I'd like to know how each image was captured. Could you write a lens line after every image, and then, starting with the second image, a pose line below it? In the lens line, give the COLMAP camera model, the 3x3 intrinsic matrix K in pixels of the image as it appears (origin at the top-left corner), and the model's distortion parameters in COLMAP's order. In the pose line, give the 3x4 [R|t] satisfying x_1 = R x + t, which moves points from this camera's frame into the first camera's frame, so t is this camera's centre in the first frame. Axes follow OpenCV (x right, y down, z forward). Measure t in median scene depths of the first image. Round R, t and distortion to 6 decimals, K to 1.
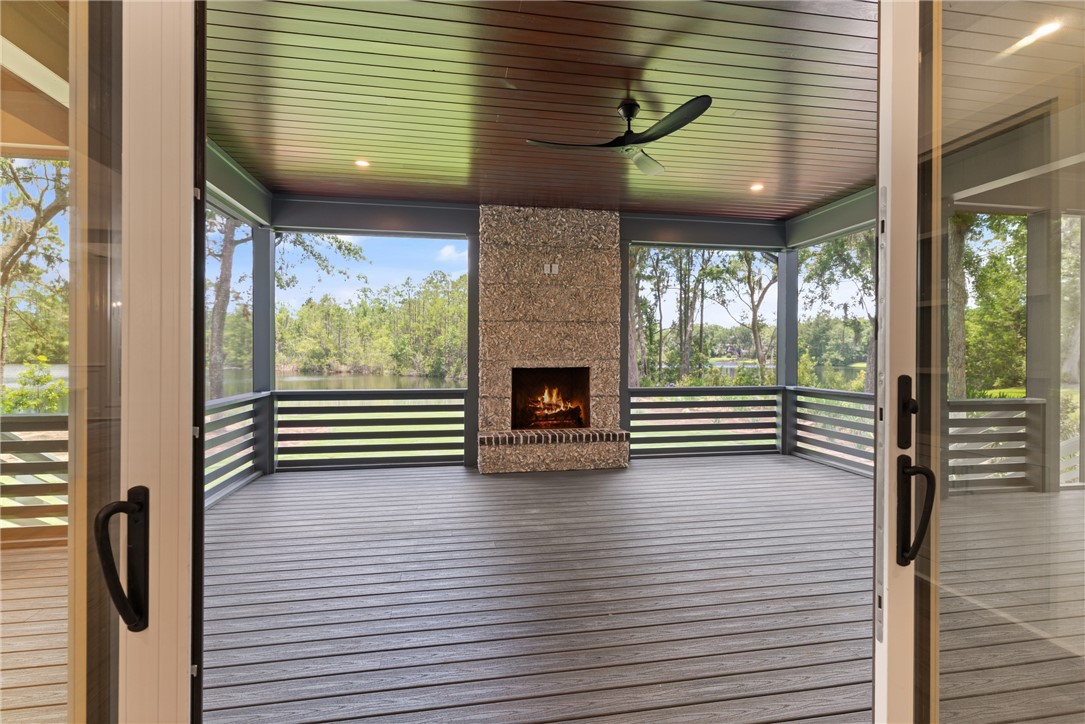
lens RADIAL K [[525.1, 0, 545.4], [0, 525.1, 354.6], [0, 0, 1]] dist [-0.001713, -0.000545]
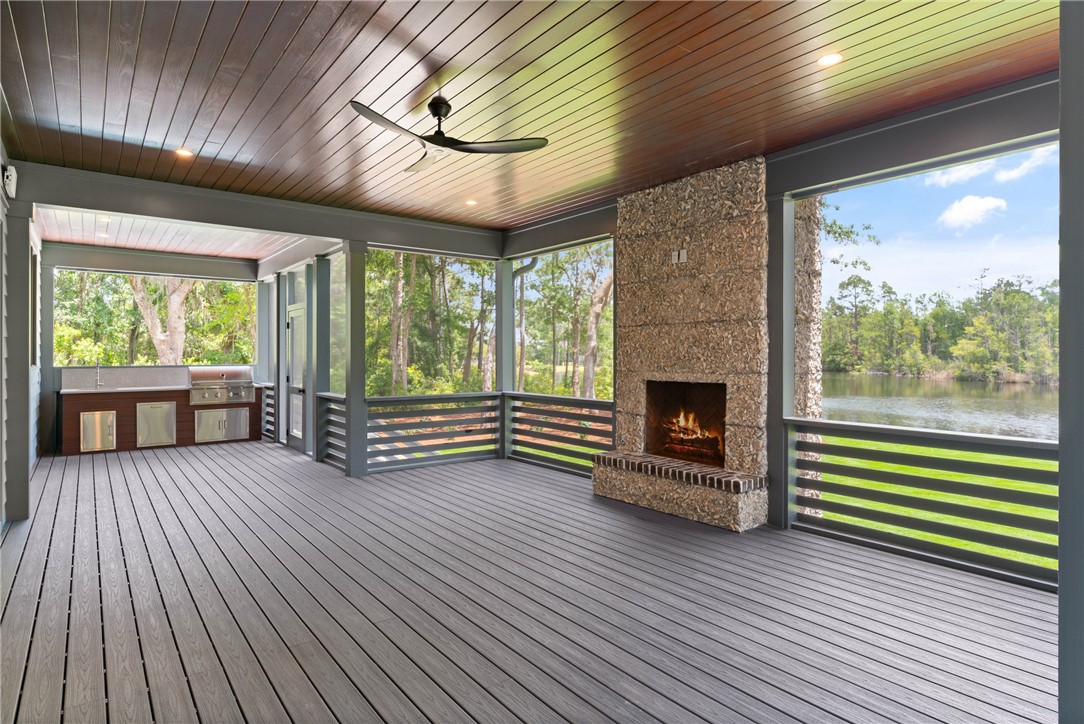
lens RADIAL K [[604.6, 0, 533.8], [0, 604.6, 351.9], [0, 0, 1]] dist [0.027481, 0.002516]
pose [[0.450084, -0.005259, -0.892971, 0.714829], [-0.003058, 0.999968, -0.007430, -0.012847], [0.892981, 0.006075, 0.450053, 0.391083]]
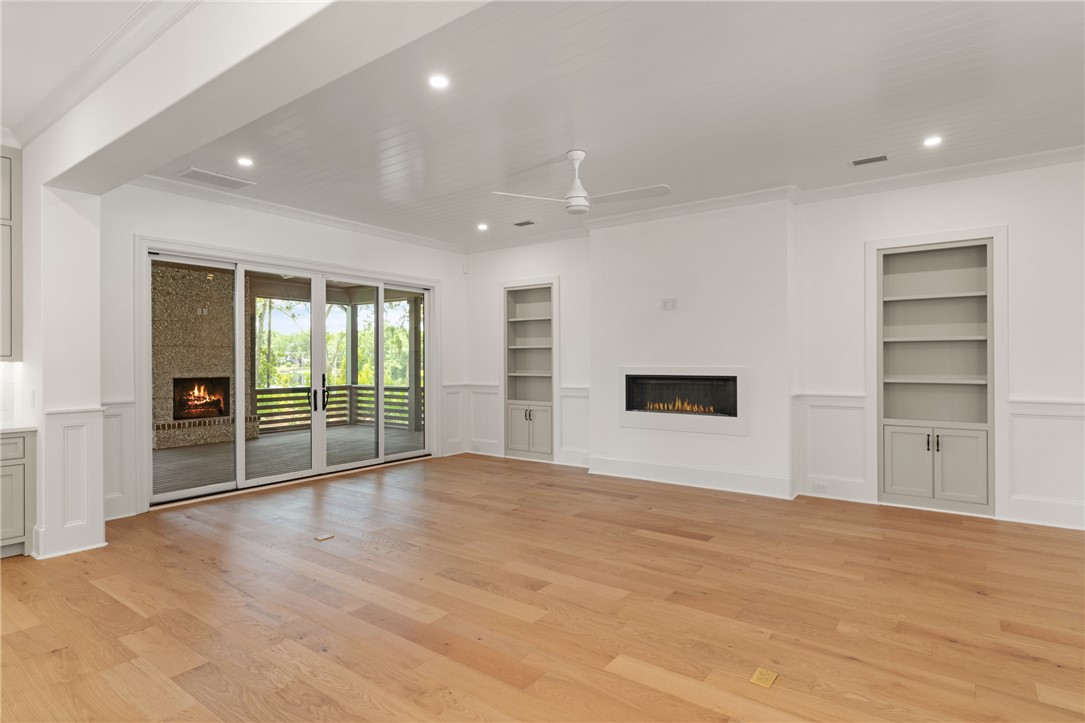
lens RADIAL K [[585.8, 0, 544.0], [0, 585.8, 362.6], [0, 0, 1]] dist [0.000367, 0.000136]
pose [[0.730637, -0.006391, 0.682736, -0.415835], [0.007221, 0.999973, 0.001633, -0.012647], [-0.682728, 0.003737, 0.730663, -0.884546]]
